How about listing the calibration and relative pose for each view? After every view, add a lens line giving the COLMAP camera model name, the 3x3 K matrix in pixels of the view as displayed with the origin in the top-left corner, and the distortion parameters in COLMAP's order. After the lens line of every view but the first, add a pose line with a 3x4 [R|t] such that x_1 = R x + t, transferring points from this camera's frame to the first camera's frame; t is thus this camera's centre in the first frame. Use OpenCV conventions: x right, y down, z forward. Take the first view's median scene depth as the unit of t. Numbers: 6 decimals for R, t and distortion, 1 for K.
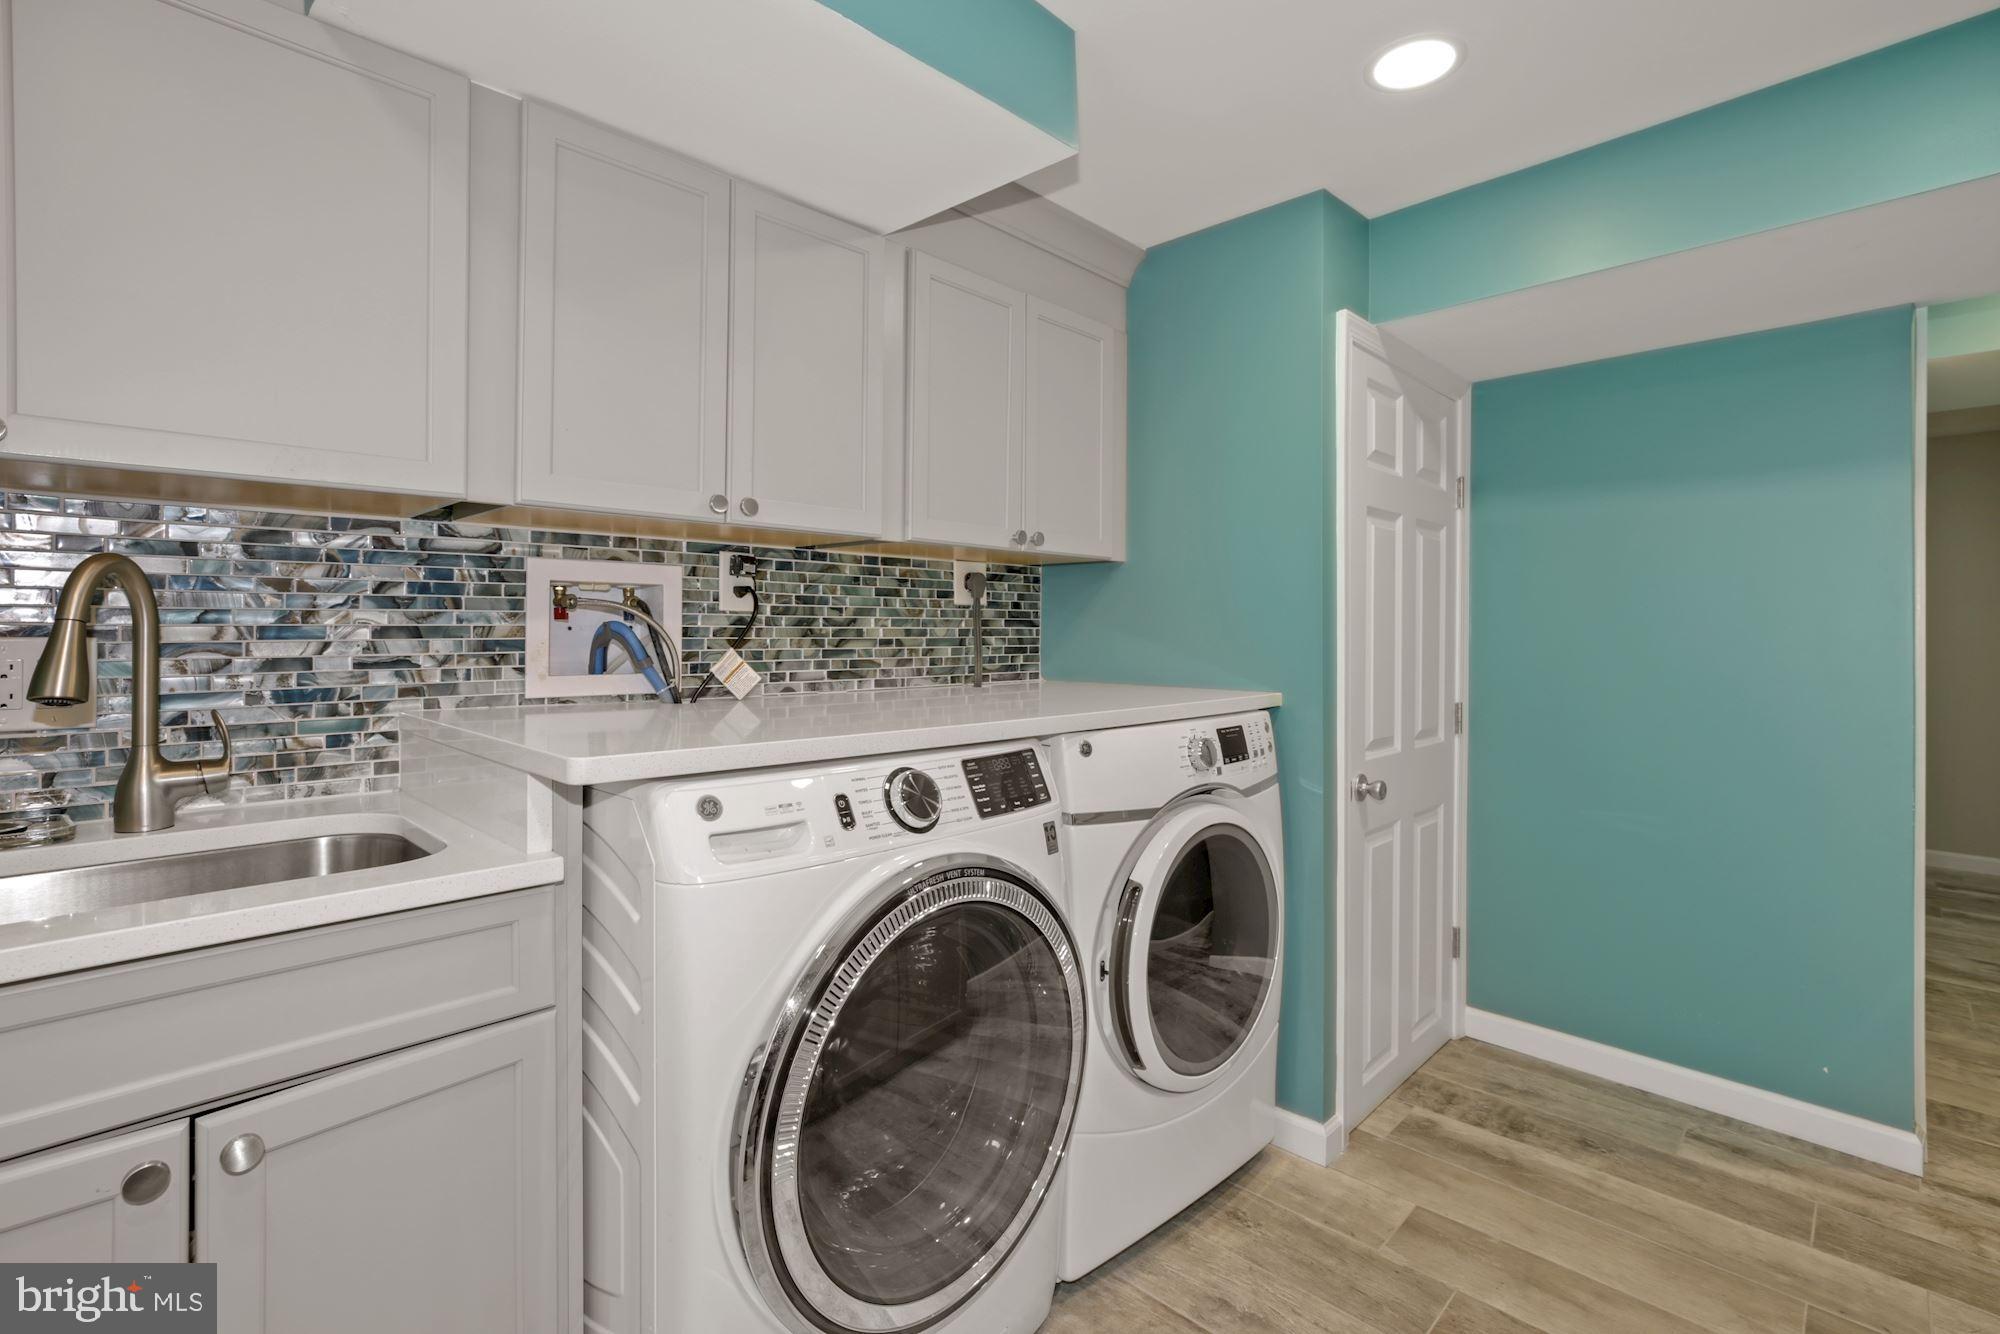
lens RADIAL K [[929.3, 0, 983.8], [0, 929.3, 638.3], [0, 0, 1]] dist [-0.024341, 0.010296]
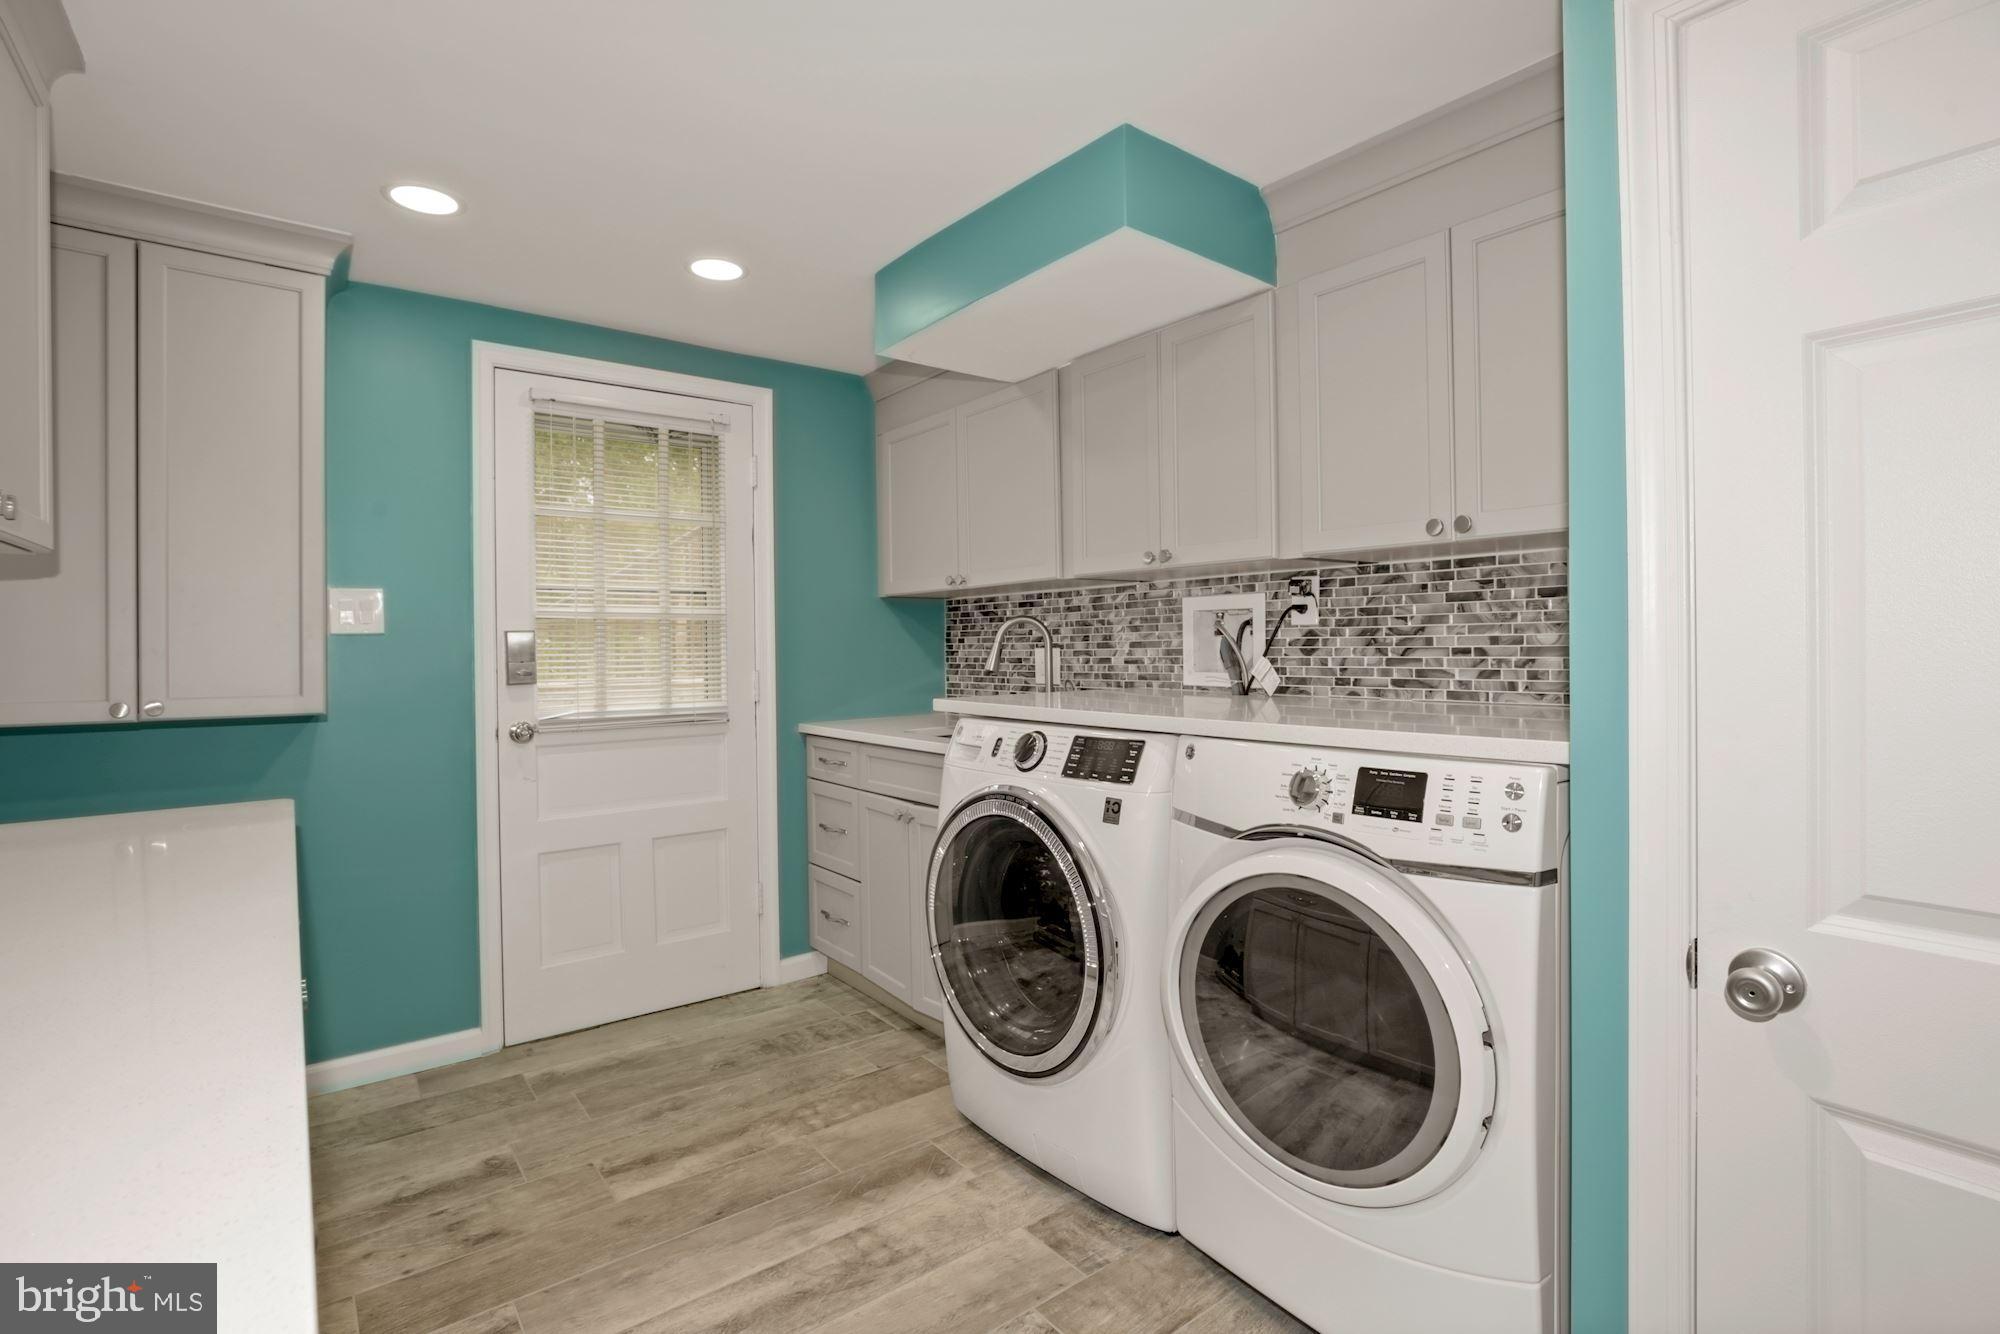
lens RADIAL K [[929.3, 0, 999.4], [0, 929.3, 654.1], [0, 0, 1]] dist [-0.024341, 0.010296]
pose [[-0.124860, 0.006509, -0.992153, 0.936254], [0.003726, 0.999975, 0.006092, -0.000267], [0.992167, -0.002937, -0.124881, 0.720074]]
